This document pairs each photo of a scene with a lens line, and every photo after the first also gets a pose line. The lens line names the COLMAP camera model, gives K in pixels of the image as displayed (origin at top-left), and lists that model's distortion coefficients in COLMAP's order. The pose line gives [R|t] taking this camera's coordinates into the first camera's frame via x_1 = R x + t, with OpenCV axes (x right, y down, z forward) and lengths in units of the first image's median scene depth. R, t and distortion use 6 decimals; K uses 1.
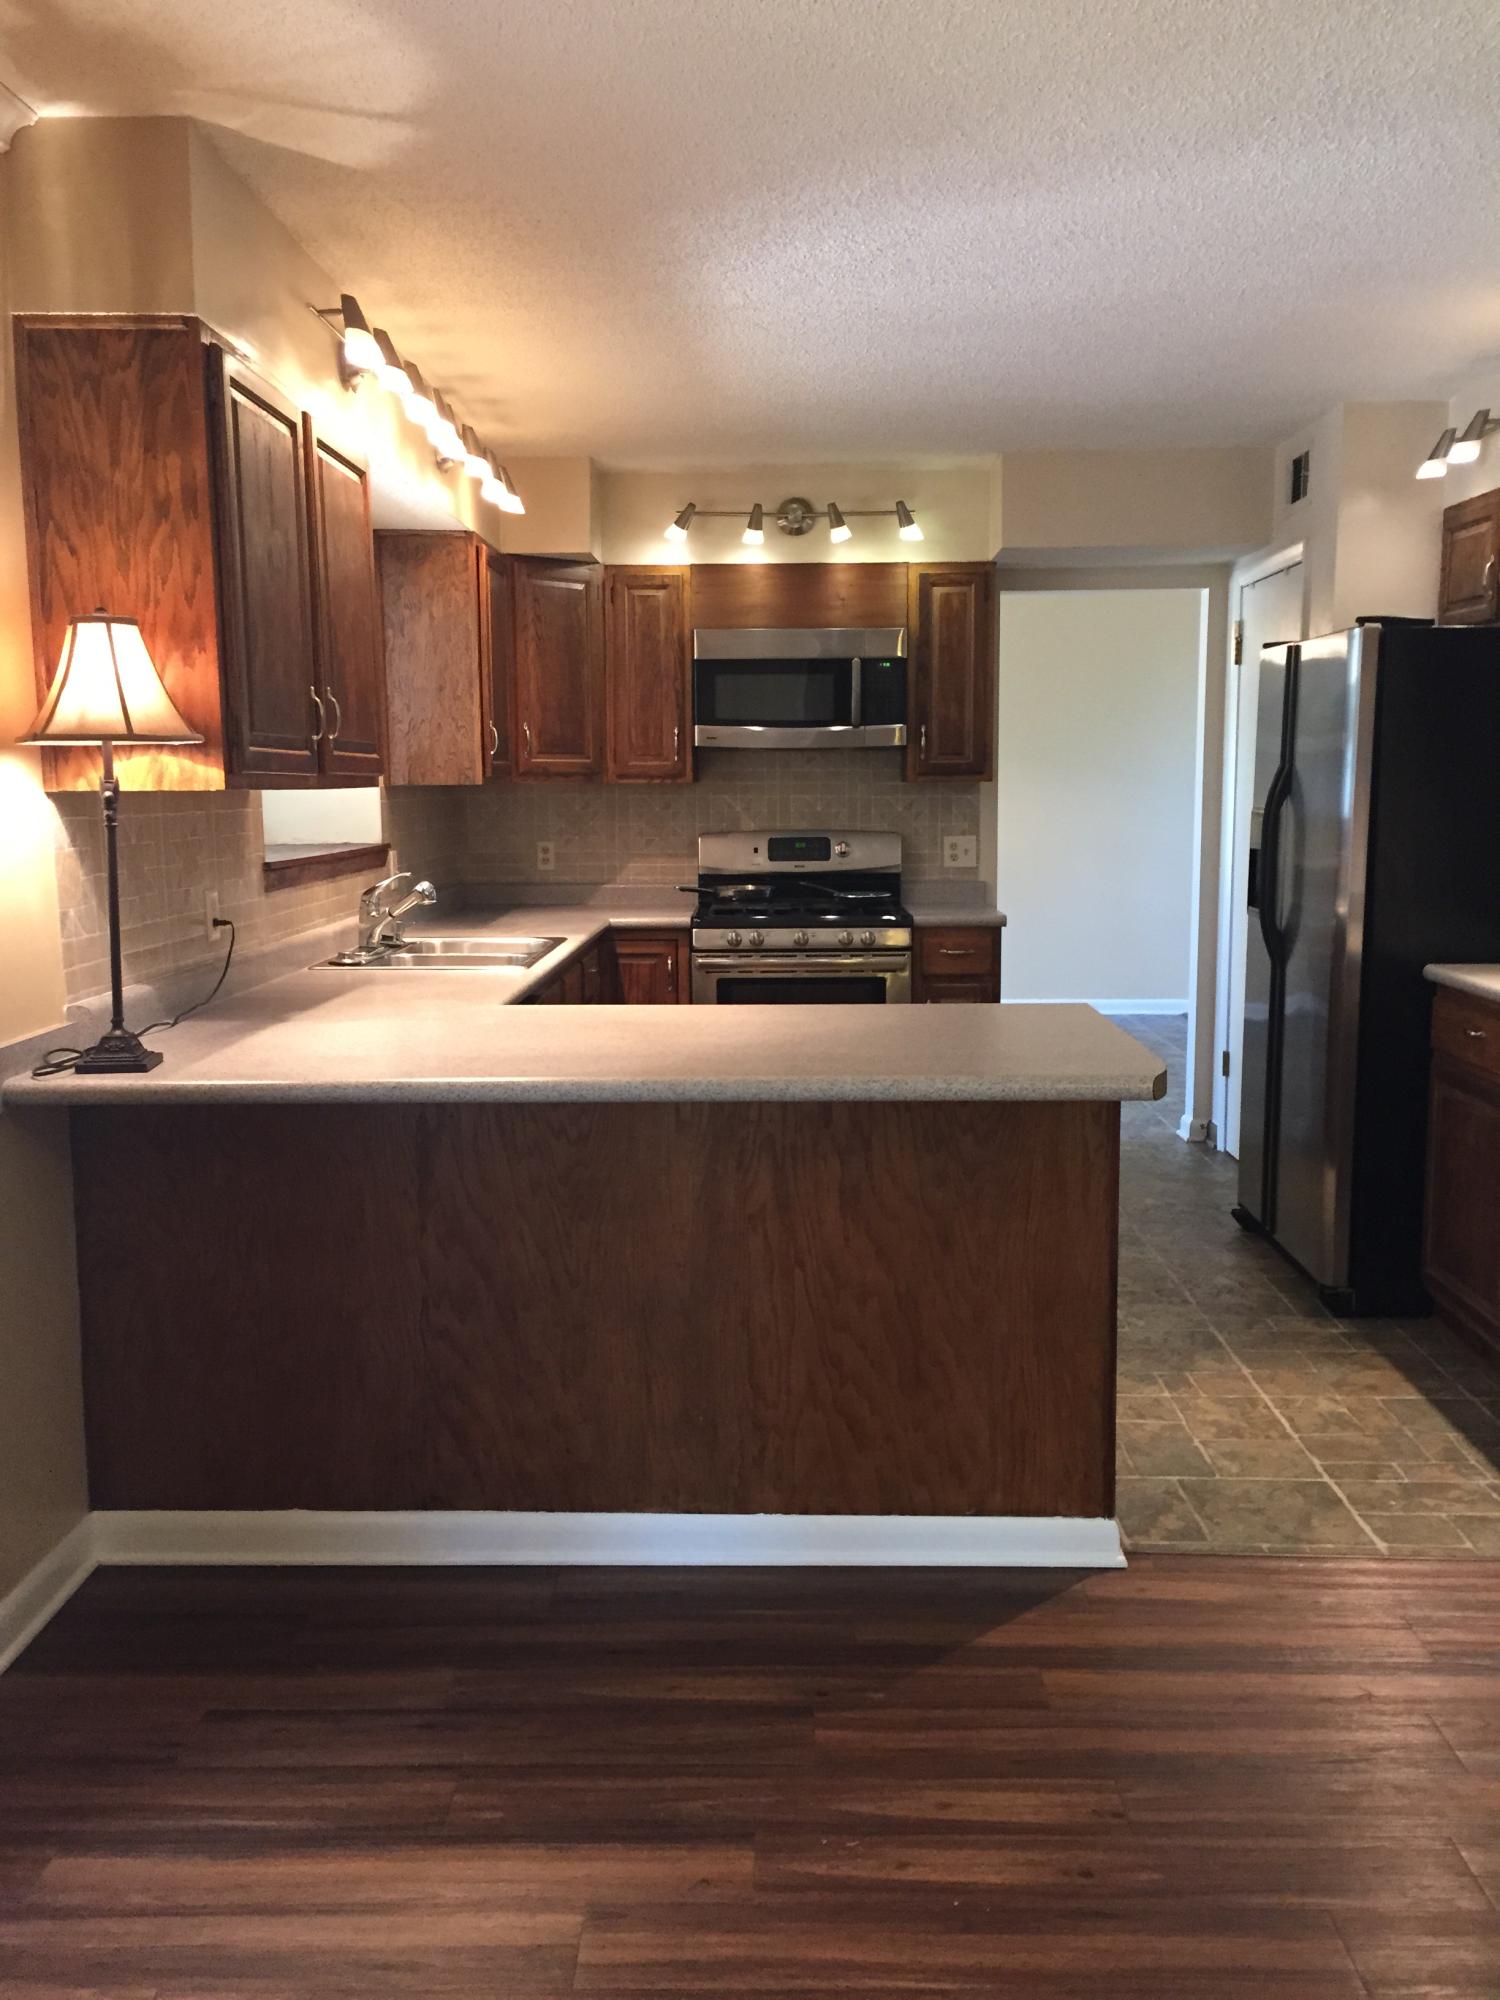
lens RADIAL K [[1718.9, 0, 758.5], [0, 1718.9, 997.6], [0, 0, 1]] dist [0.084605, -0.108914]
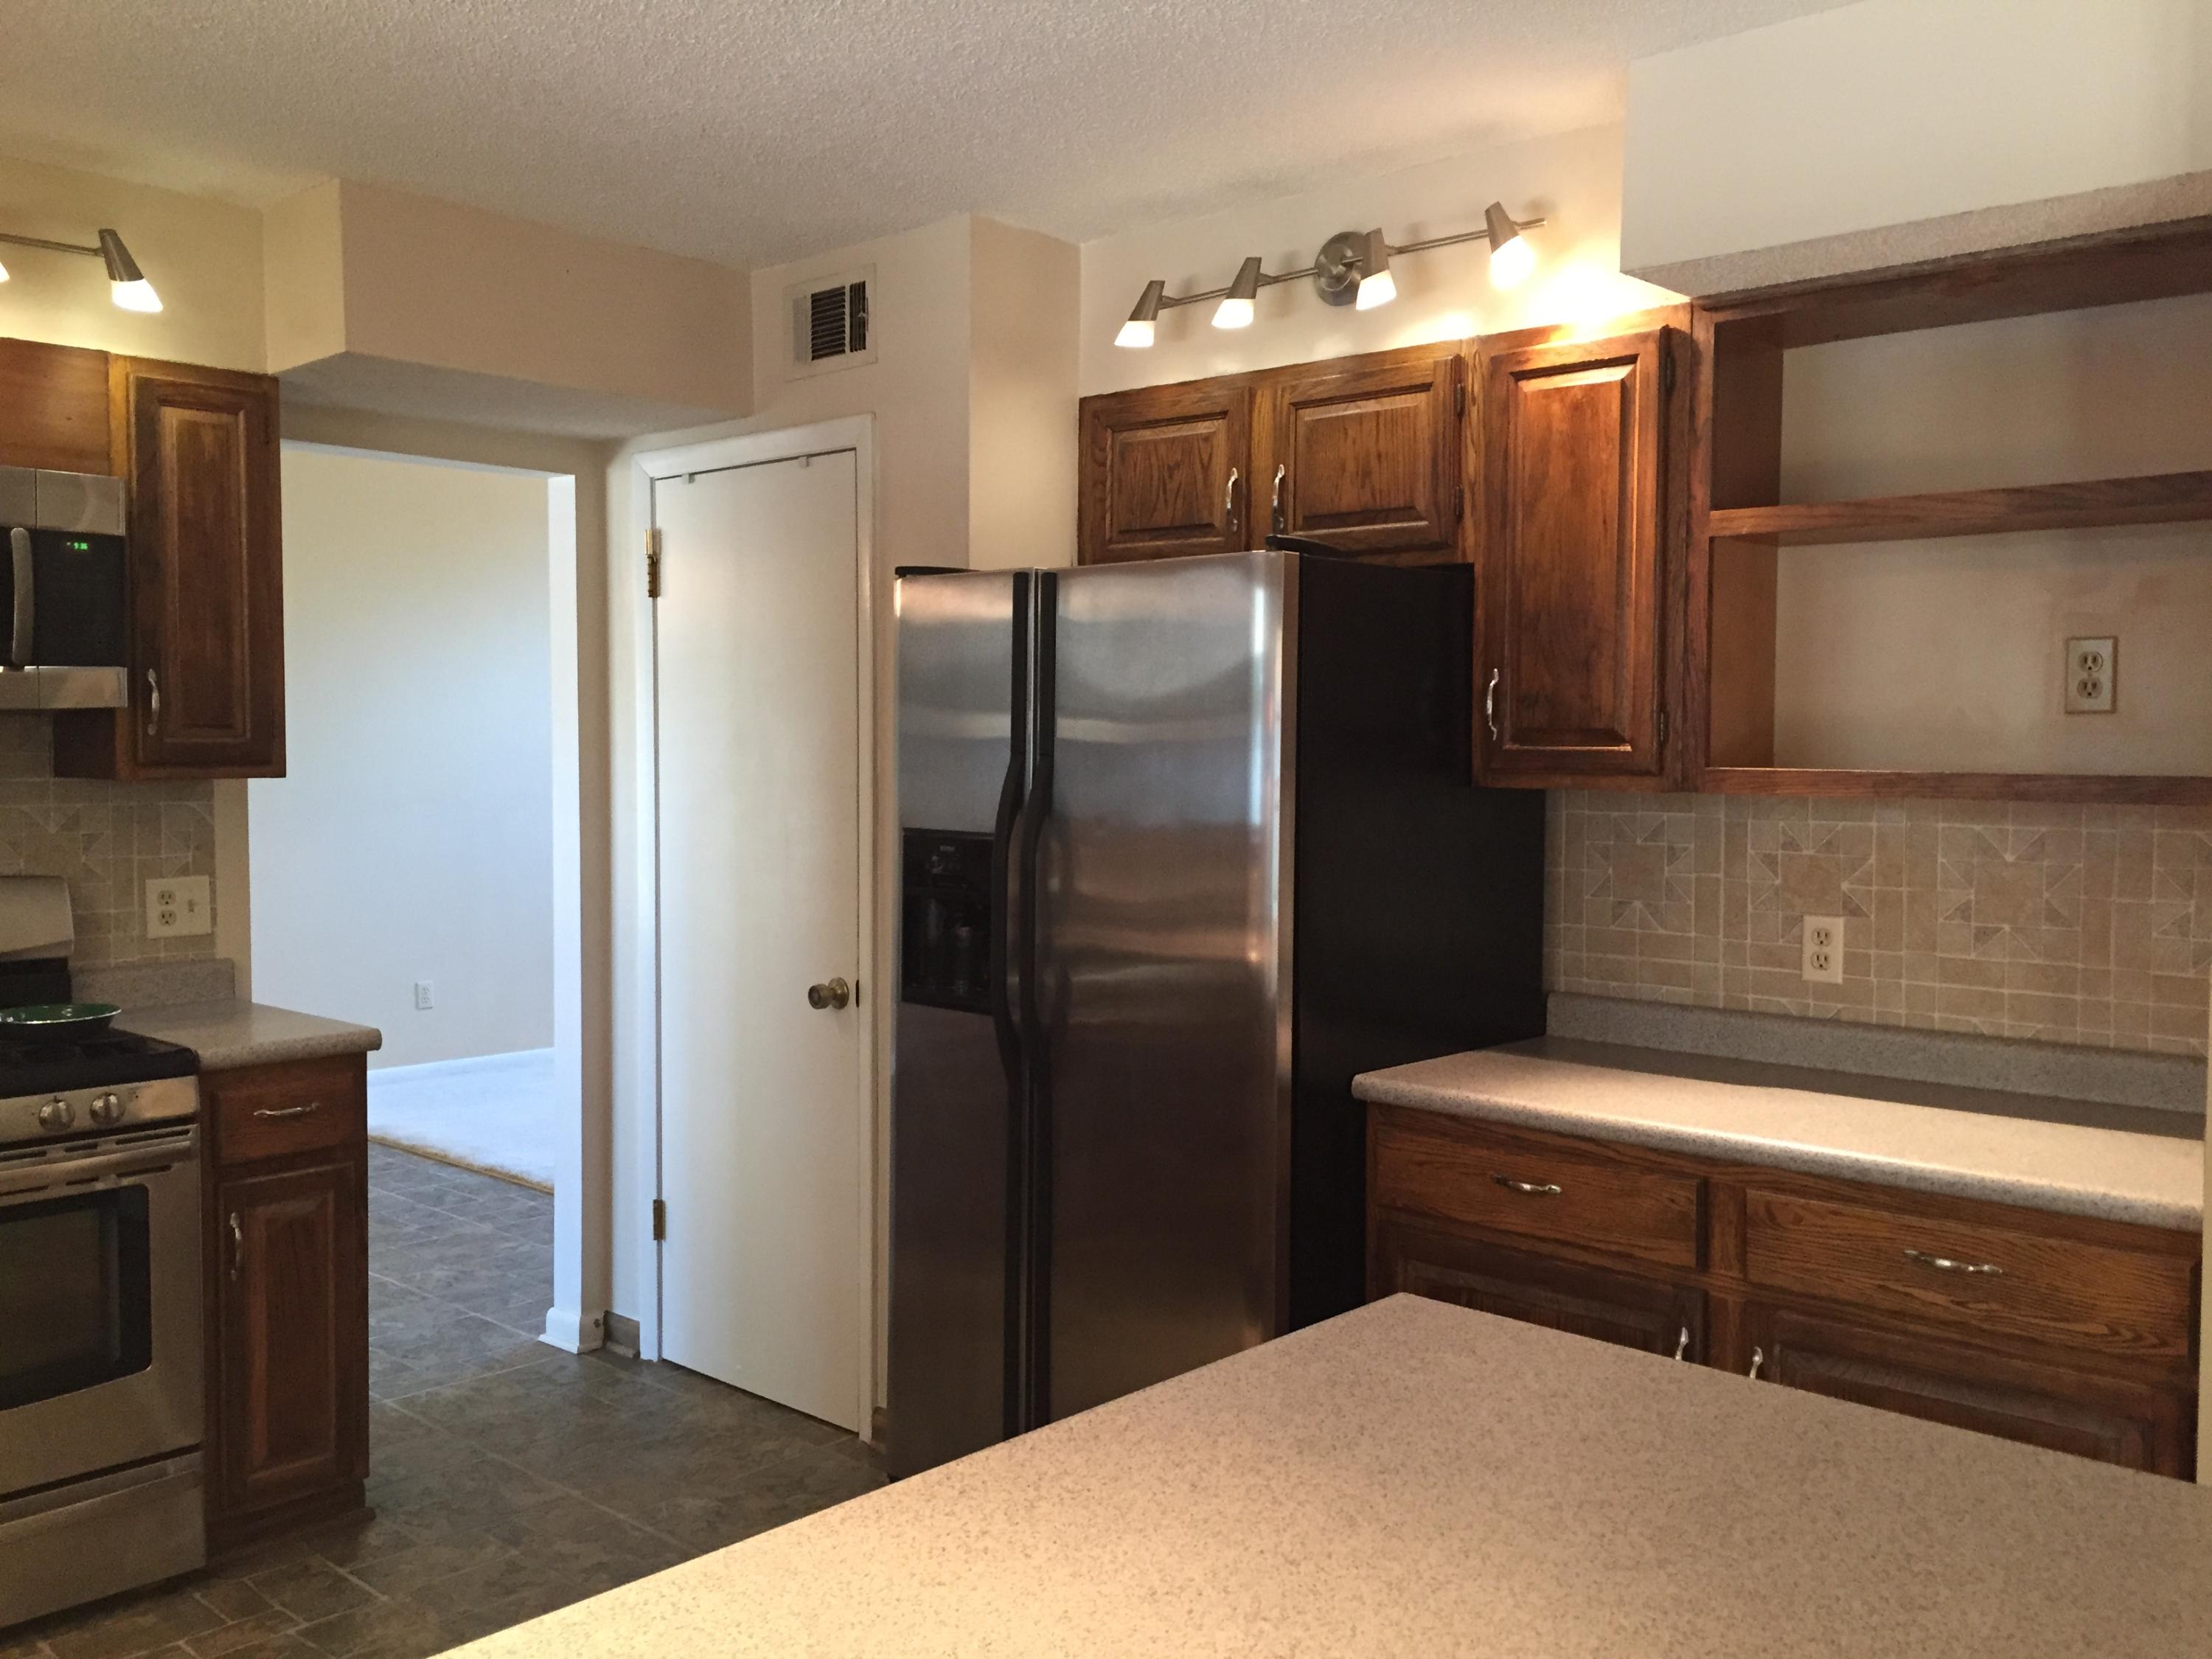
lens RADIAL K [[1901.1, 0, 1118.0], [0, 1901.1, 812.6], [0, 0, 1]] dist [0.084605, -0.108914]
pose [[0.662820, -0.020413, 0.748501, -0.184062], [0.086604, 0.995010, -0.049555, -0.080396], [-0.743754, 0.097669, 0.661280, 0.530192]]
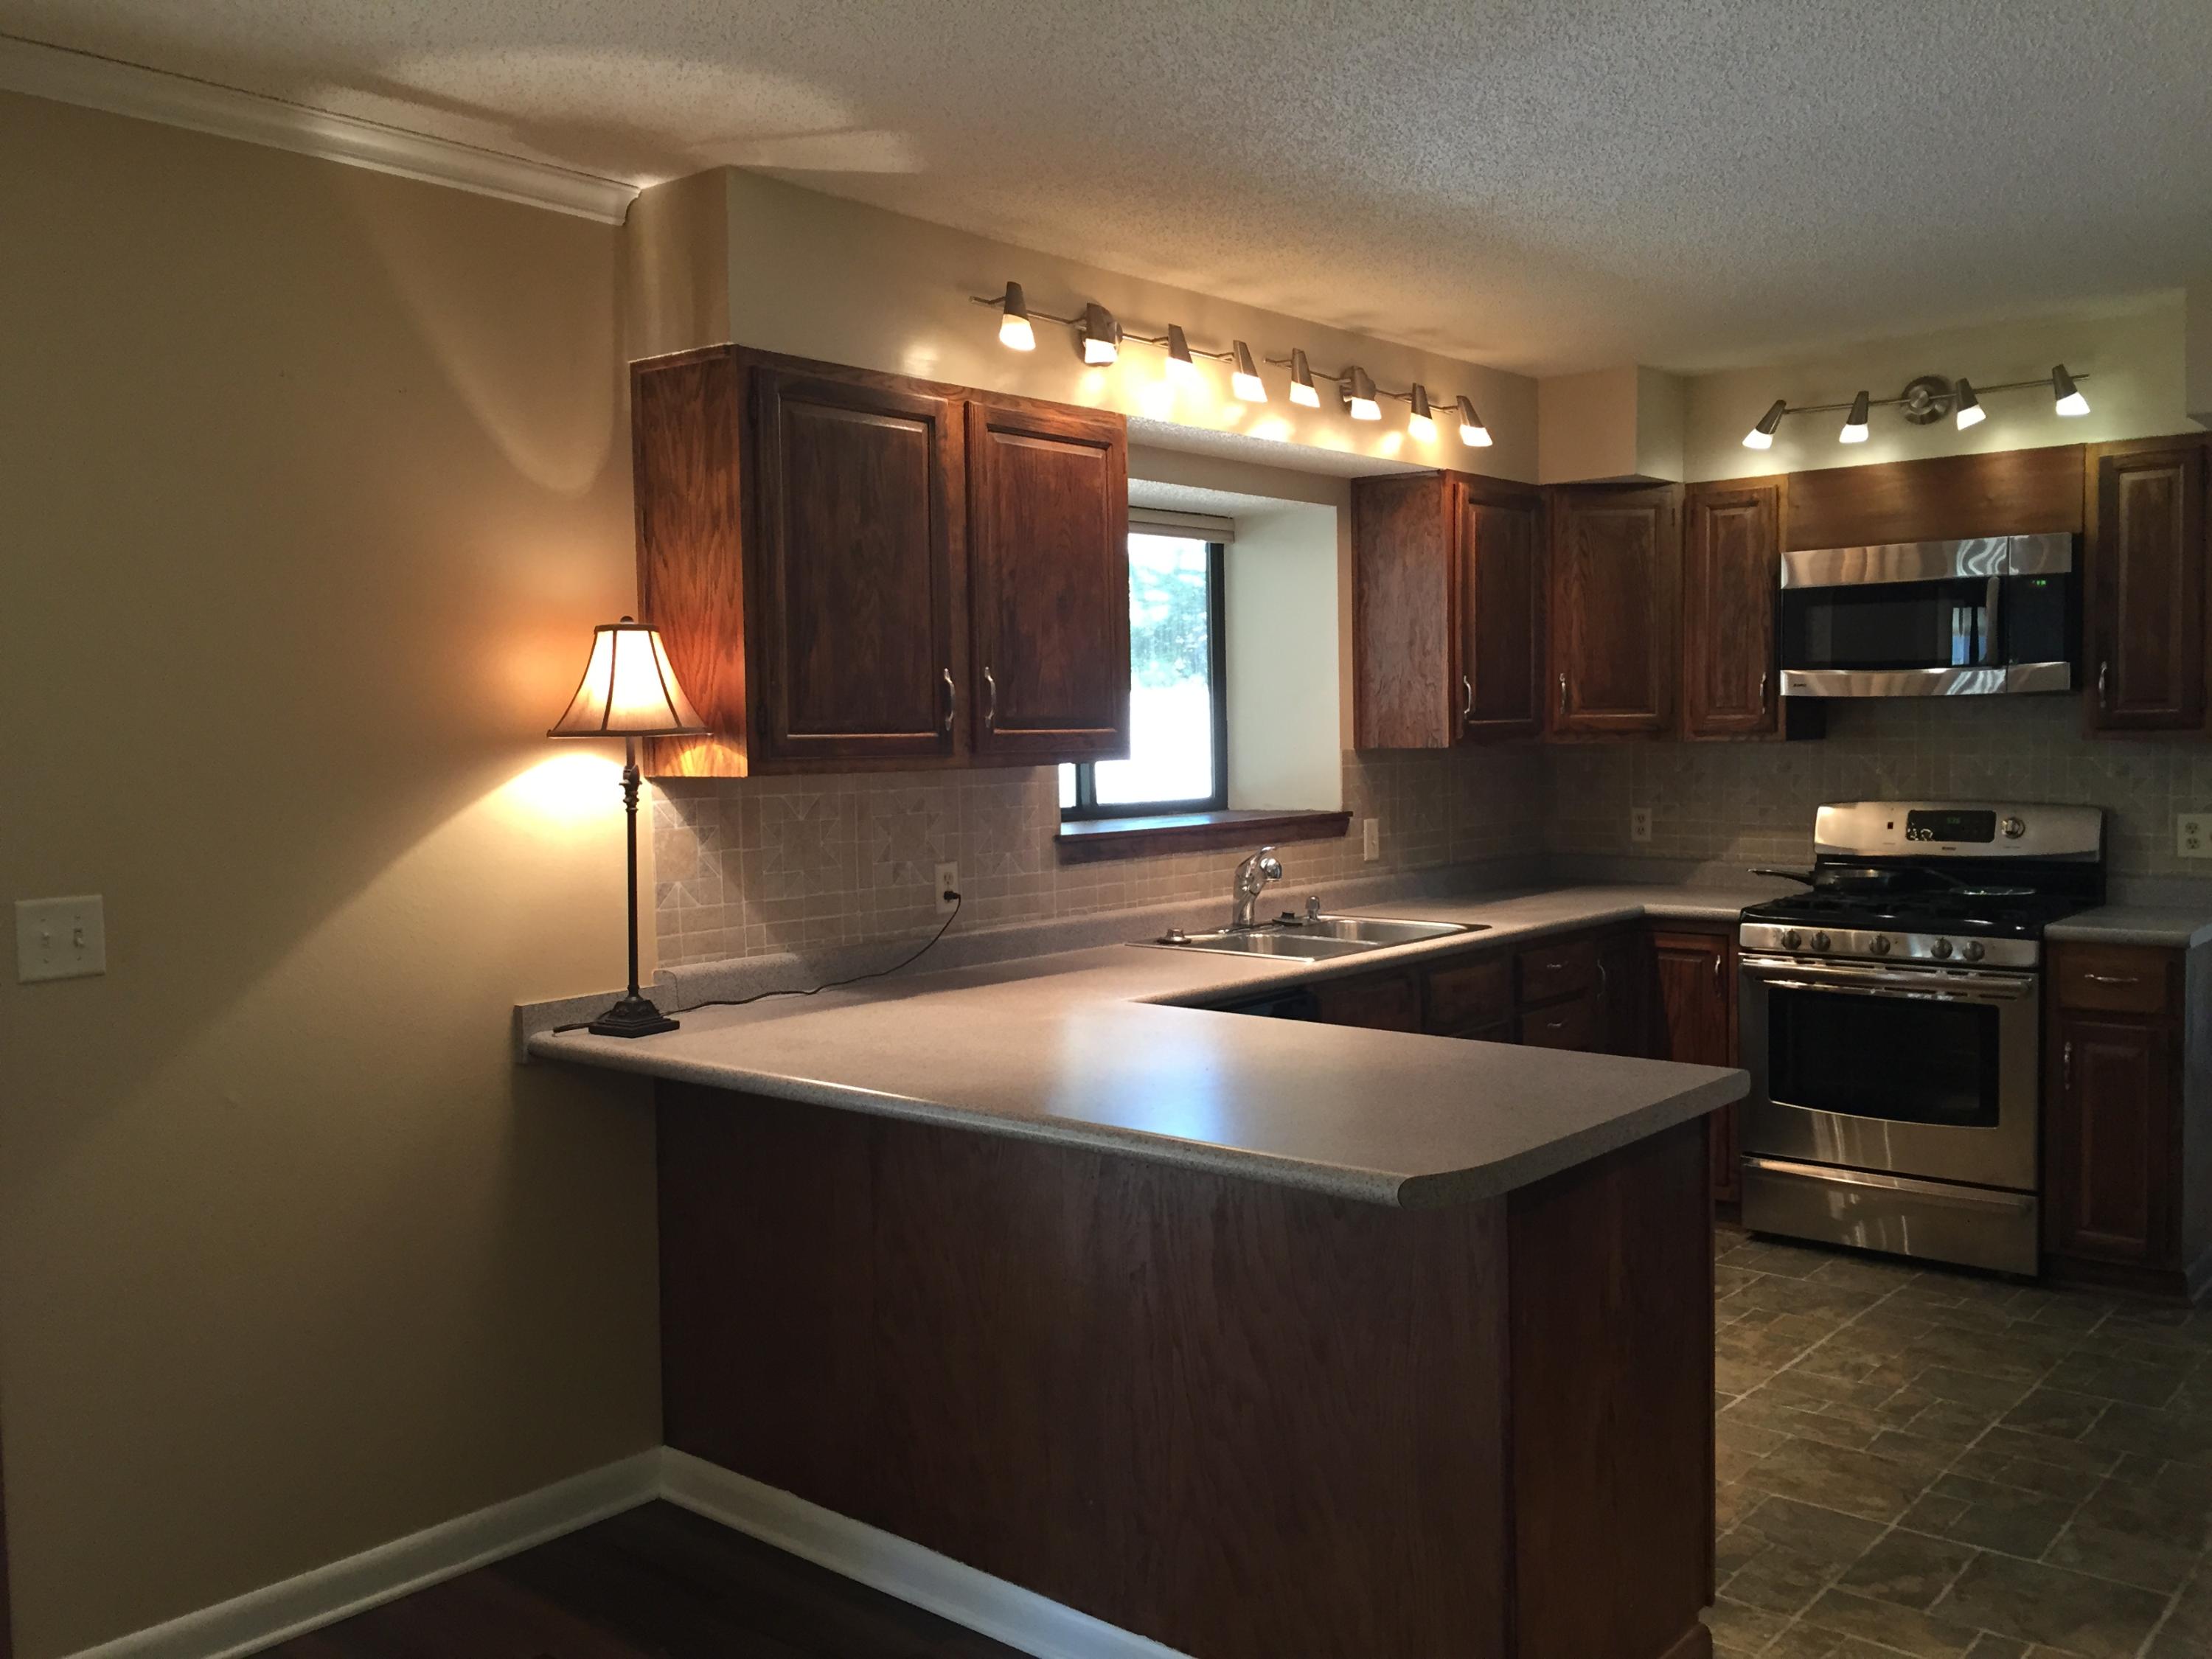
lens RADIAL K [[1901.1, 0, 1117.0], [0, 1901.1, 812.5], [0, 0, 1]] dist [0.084605, -0.108914]
pose [[0.773879, 0.023949, -0.632881, 0.371156], [-0.068956, 0.996530, -0.046610, -0.036708], [0.629568, 0.079712, 0.772845, 0.151613]]
